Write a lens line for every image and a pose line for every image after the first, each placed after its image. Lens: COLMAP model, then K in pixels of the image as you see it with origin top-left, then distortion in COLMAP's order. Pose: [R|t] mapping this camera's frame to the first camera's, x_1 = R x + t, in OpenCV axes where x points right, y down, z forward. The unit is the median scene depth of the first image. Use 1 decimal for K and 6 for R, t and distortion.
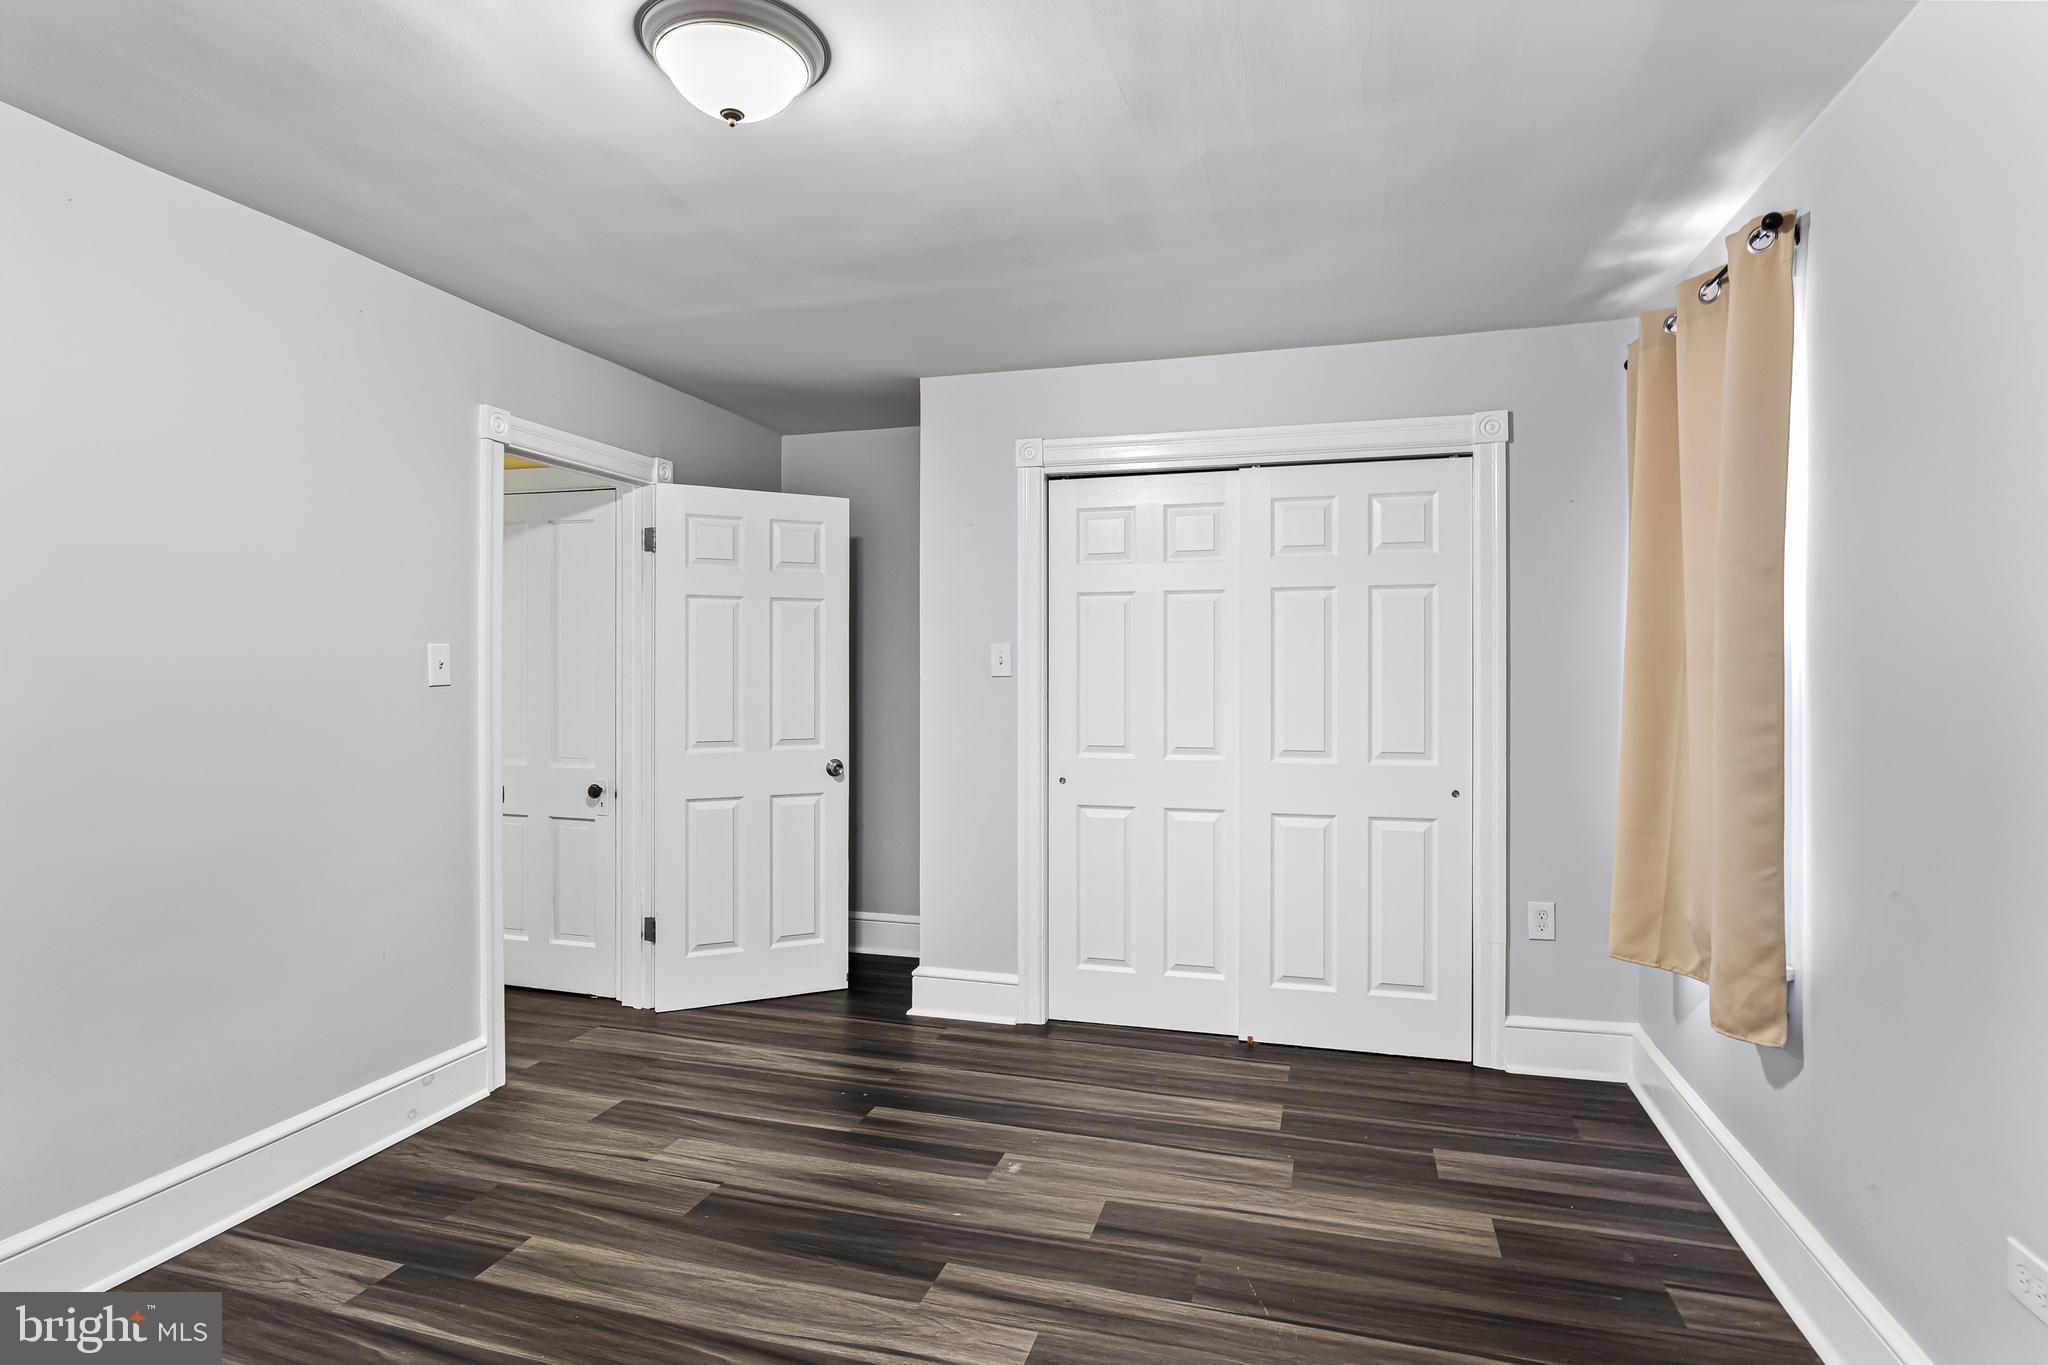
lens RADIAL K [[1058.9, 0, 1024.0], [0, 1058.9, 682.5], [0, 0, 1]] dist [-0.004314, -0.000389]
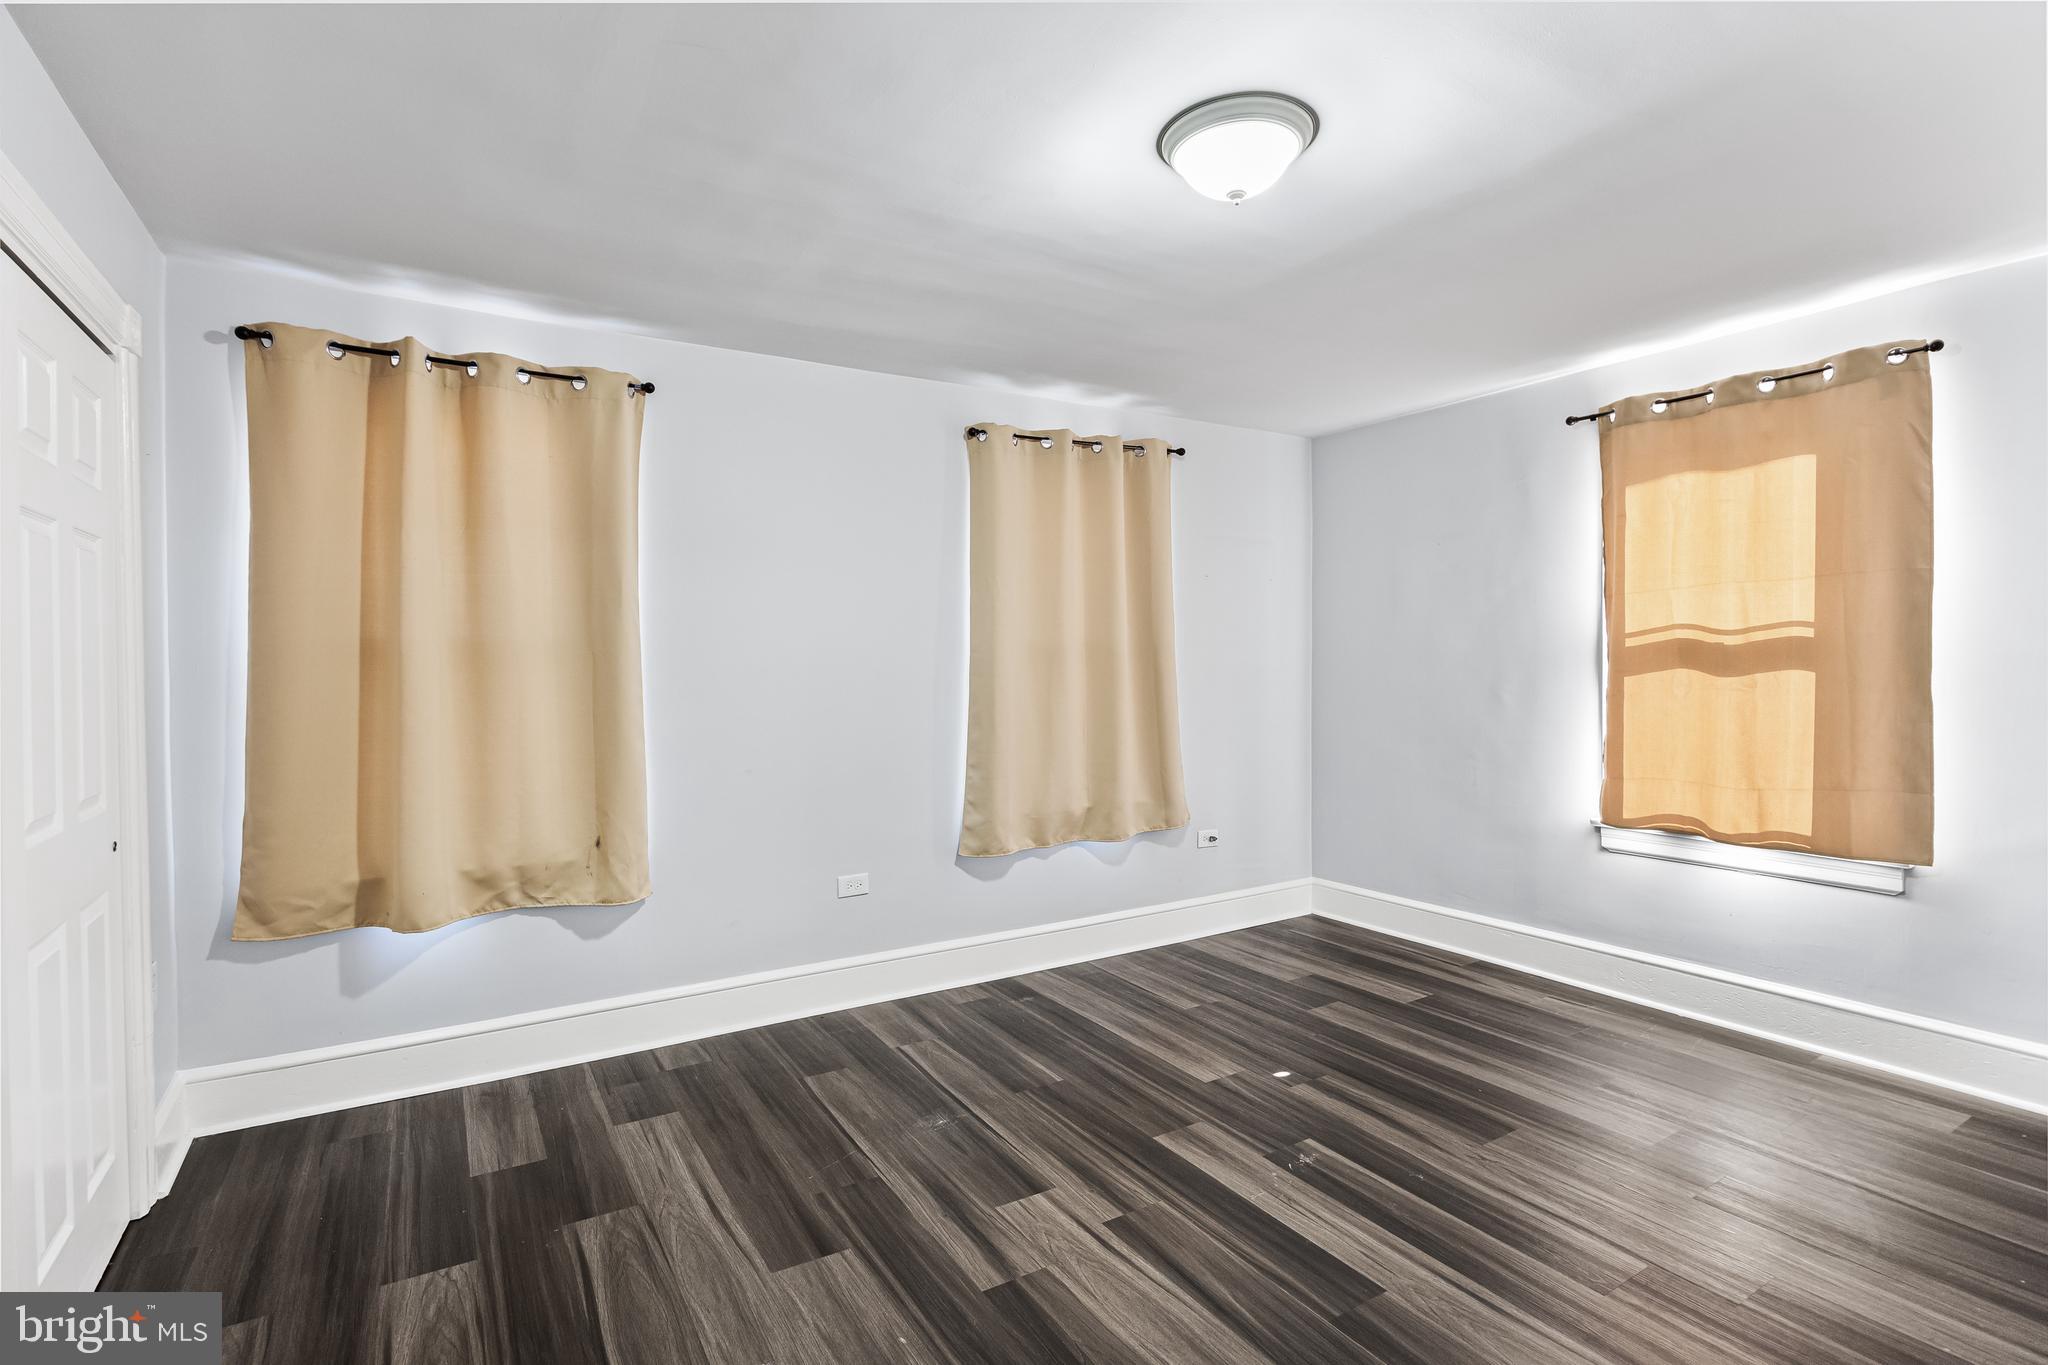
lens RADIAL K [[997.2, 0, 1014.8], [0, 997.2, 680.1], [0, 0, 1]] dist [-0.000493, 0.000032]
pose [[-0.737230, -0.010062, 0.675567, -0.707151], [0.010909, 0.999582, 0.026792, -0.021620], [-0.675554, 0.027121, -0.736811, 1.660640]]
